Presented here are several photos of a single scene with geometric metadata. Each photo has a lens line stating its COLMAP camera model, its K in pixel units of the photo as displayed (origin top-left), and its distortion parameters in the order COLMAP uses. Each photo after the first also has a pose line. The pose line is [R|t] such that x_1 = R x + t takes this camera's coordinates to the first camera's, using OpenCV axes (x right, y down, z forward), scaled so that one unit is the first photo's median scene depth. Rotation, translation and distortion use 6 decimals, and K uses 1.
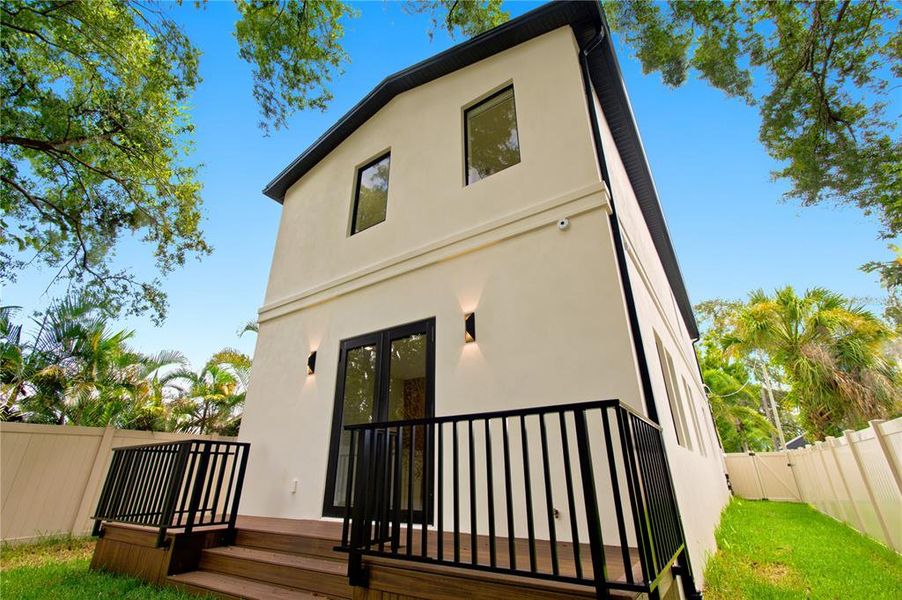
lens RADIAL K [[396.4, 0, 448.3], [0, 396.4, 304.8], [0, 0, 1]] dist [0.001693, -0.000627]
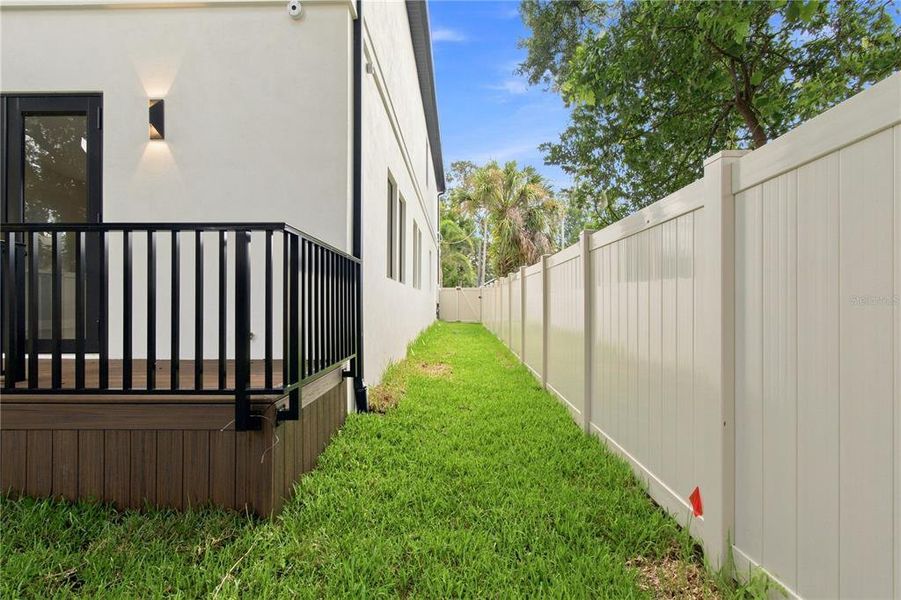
lens RADIAL K [[403.1, 0, 450.5], [0, 403.1, 300.0], [0, 0, 1]] dist [-0.002144, -0.000390]
pose [[0.834525, 0.009895, 0.550881, 0.085387], [-0.220678, 0.922141, 0.317739, 0.006189], [-0.504845, -0.386728, 0.771733, -0.002207]]
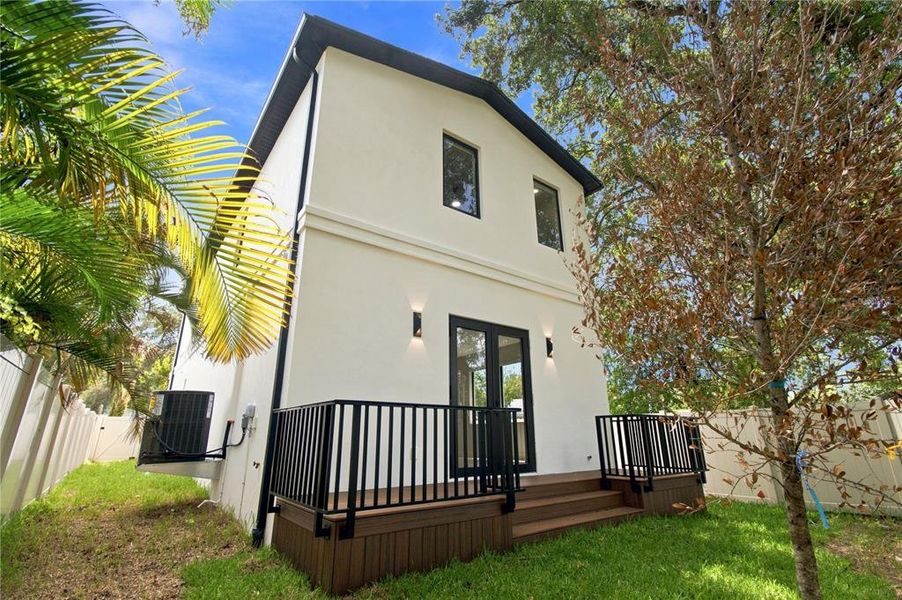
lens RADIAL K [[402.5, 0, 451.0], [0, 402.5, 300.0], [0, 0, 1]] dist [-0.047625, -0.000049]
pose [[0.340997, 0.289760, 0.894293, -1.424636], [-0.371863, 0.915294, -0.154772, 0.254252], [-0.863388, -0.279778, 0.419864, 0.672419]]
